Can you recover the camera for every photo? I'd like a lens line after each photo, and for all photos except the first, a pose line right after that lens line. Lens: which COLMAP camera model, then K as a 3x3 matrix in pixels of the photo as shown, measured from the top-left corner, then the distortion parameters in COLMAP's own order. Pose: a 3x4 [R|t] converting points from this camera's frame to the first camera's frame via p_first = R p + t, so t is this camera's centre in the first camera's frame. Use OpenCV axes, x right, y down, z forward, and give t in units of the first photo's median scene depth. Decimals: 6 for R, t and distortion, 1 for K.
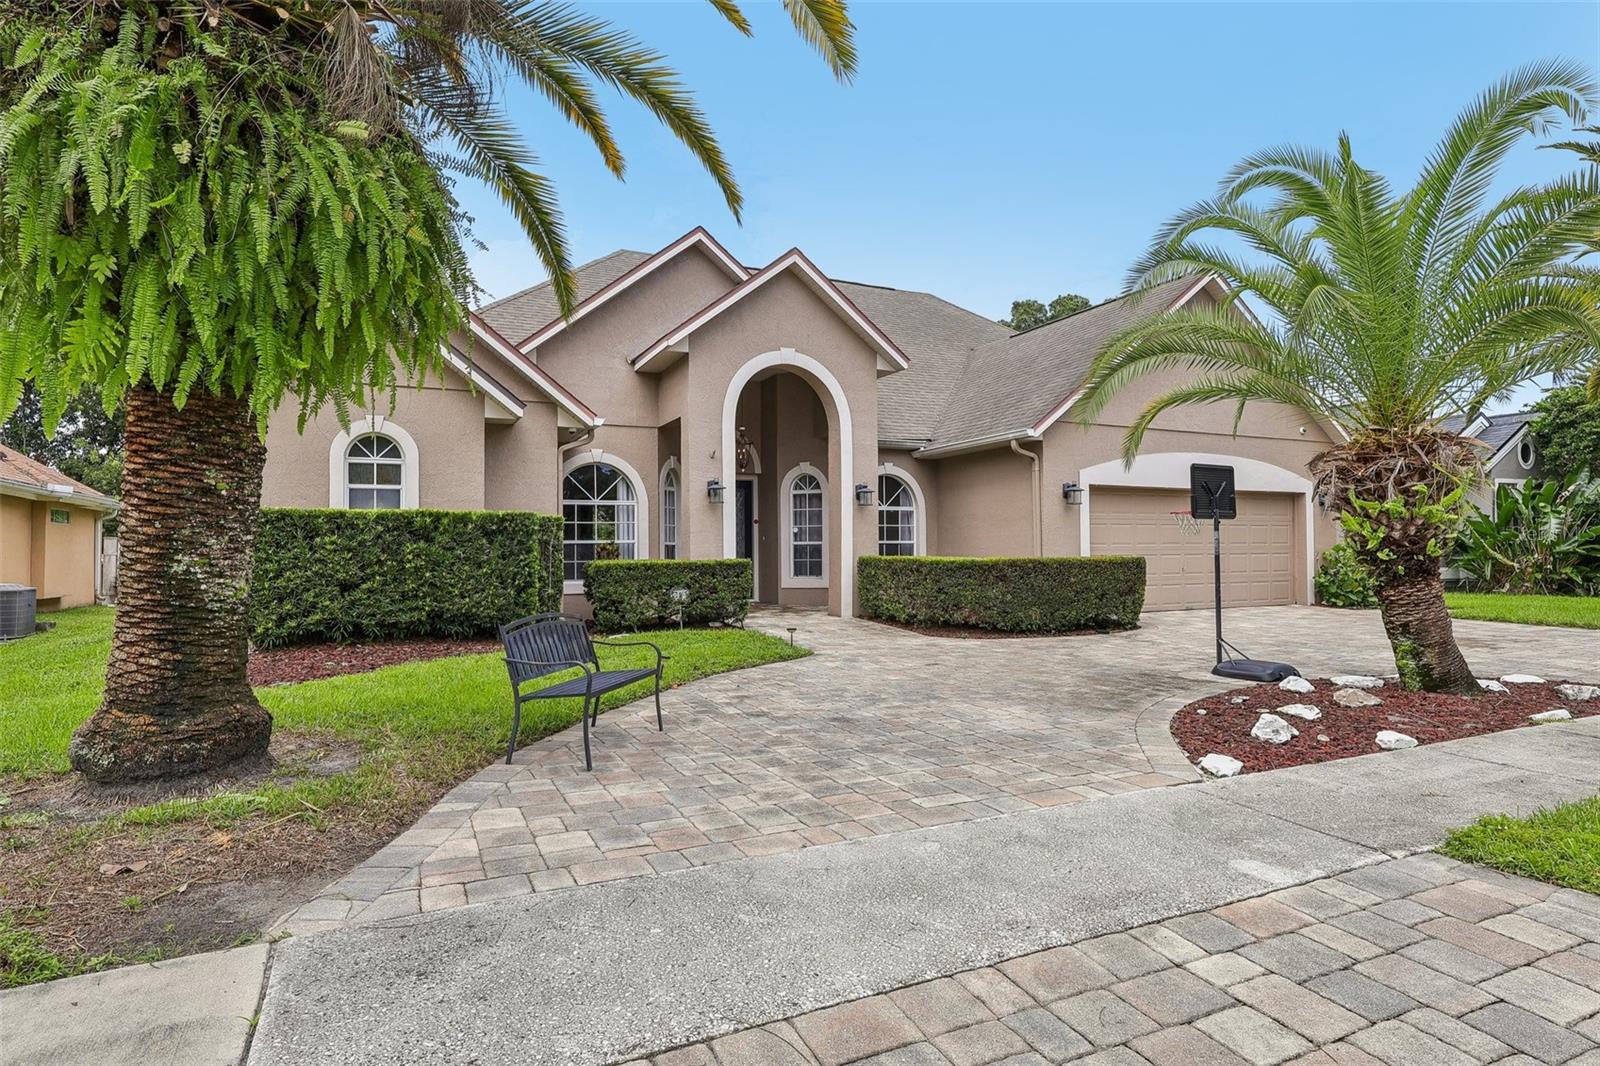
lens RADIAL K [[866.1, 0, 800.3], [0, 866.1, 532.7], [0, 0, 1]] dist [0.000699, 0.000069]
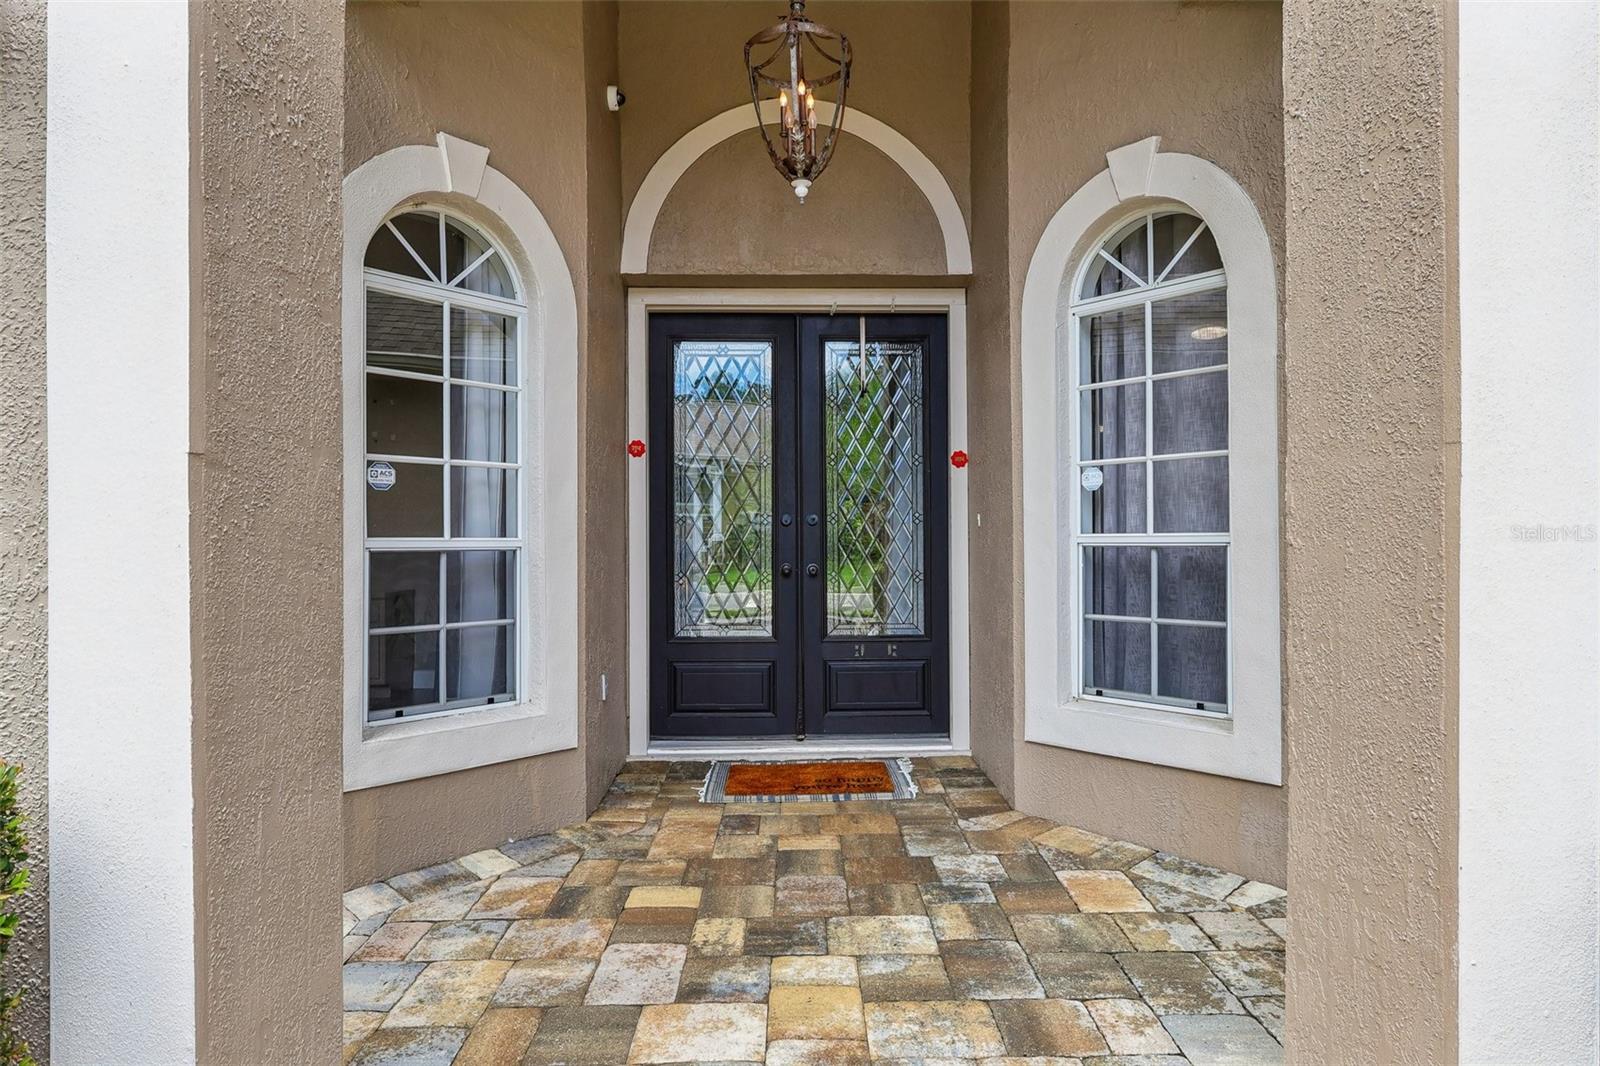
lens RADIAL K [[866.1, 0, 802.6], [0, 866.1, 528.0], [0, 0, 1]] dist [0.000699, 0.000069]
pose [[0.905860, 0.000633, -0.423576, 0.020448], [0.003106, 0.999962, 0.008136, 0.007145], [0.423566, -0.008686, 0.905824, 0.772089]]
